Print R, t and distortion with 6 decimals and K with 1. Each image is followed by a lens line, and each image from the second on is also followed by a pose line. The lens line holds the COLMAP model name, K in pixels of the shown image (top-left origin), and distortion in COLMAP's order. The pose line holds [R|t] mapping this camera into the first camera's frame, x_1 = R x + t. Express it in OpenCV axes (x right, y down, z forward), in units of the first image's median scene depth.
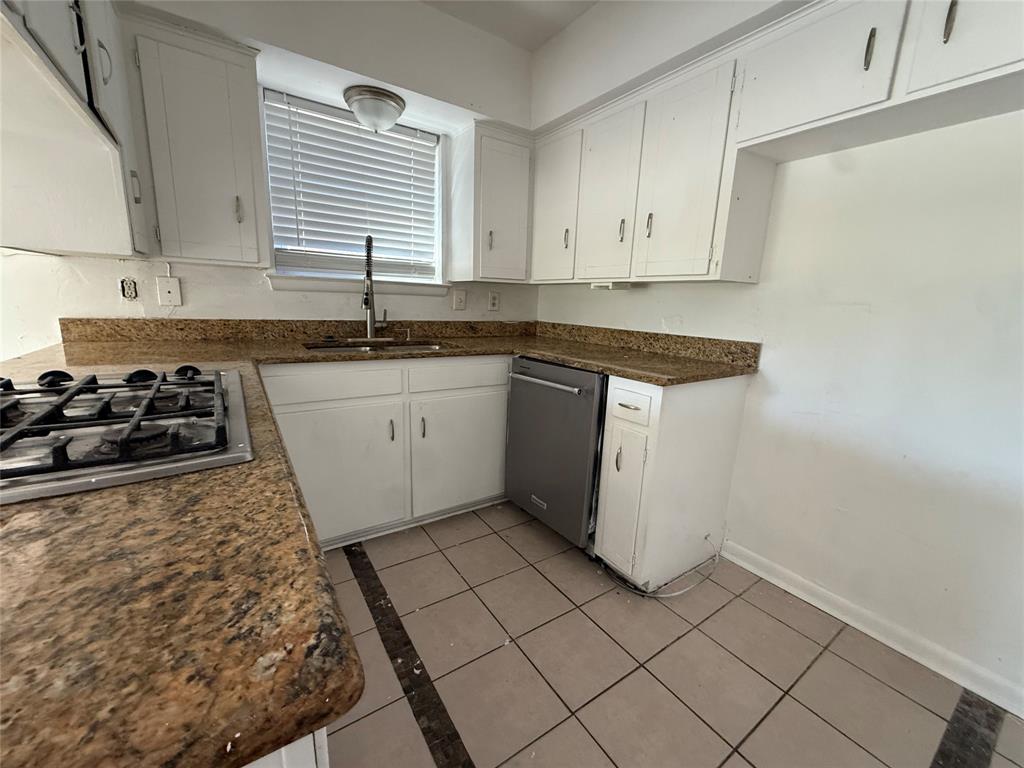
lens RADIAL K [[407.6, 0, 508.8], [0, 407.6, 385.3], [0, 0, 1]] dist [-0.002948, -0.000264]
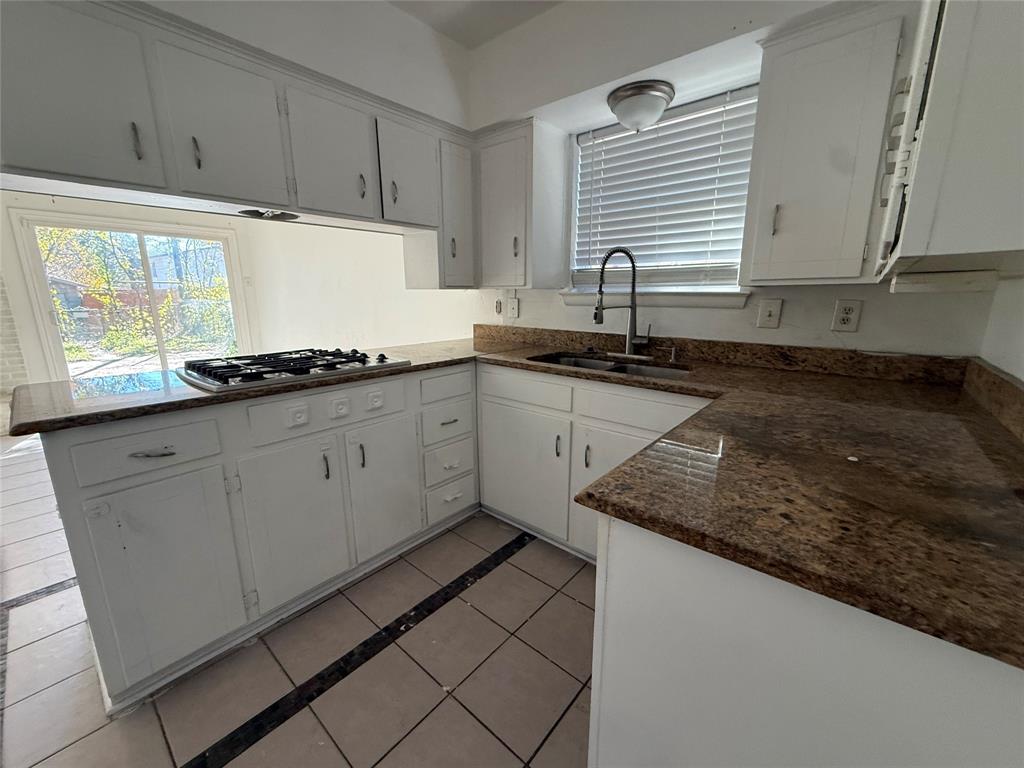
lens RADIAL K [[407.6, 0, 511.1], [0, 407.6, 385.2], [0, 0, 1]] dist [-0.002948, -0.000264]
pose [[0.272360, 0.171048, -0.946870, 0.507749], [-0.189507, 0.974333, 0.121498, -0.112575], [0.943349, 0.146347, 0.297784, 0.493063]]
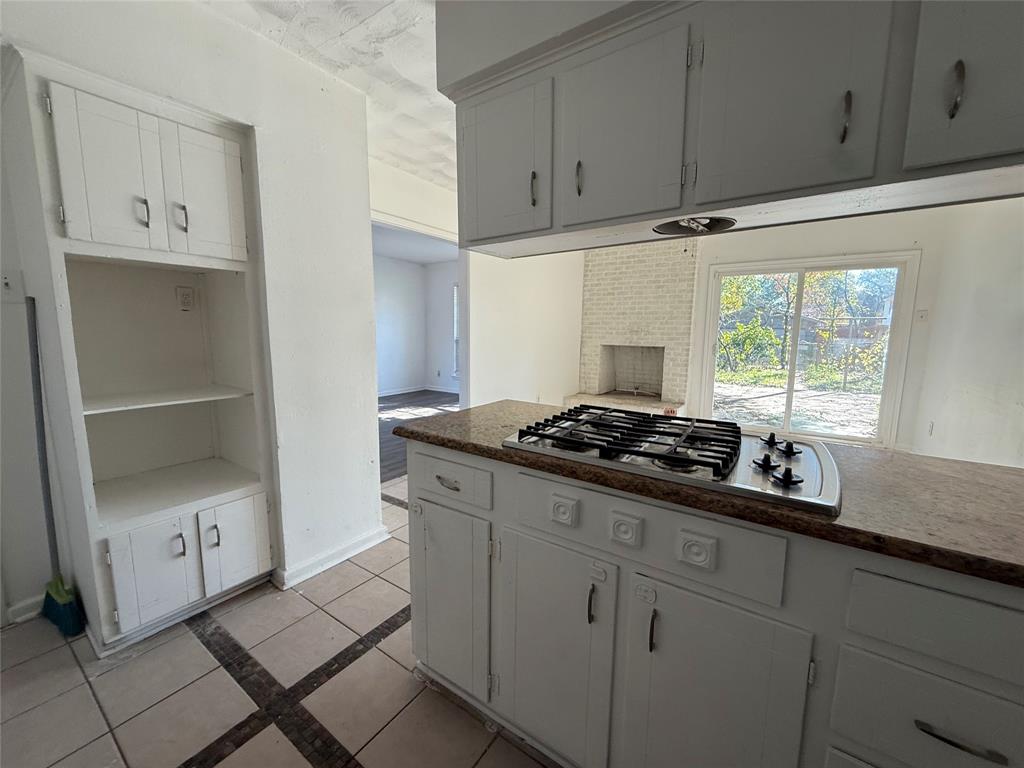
lens RADIAL K [[407.6, 0, 509.1], [0, 407.6, 384.5], [0, 0, 1]] dist [-0.002948, -0.000264]
pose [[-0.933401, 0.005819, -0.358788, 0.003087], [-0.114326, 0.942942, 0.312715, -0.191872], [0.340136, 0.332907, -0.879477, 0.714479]]
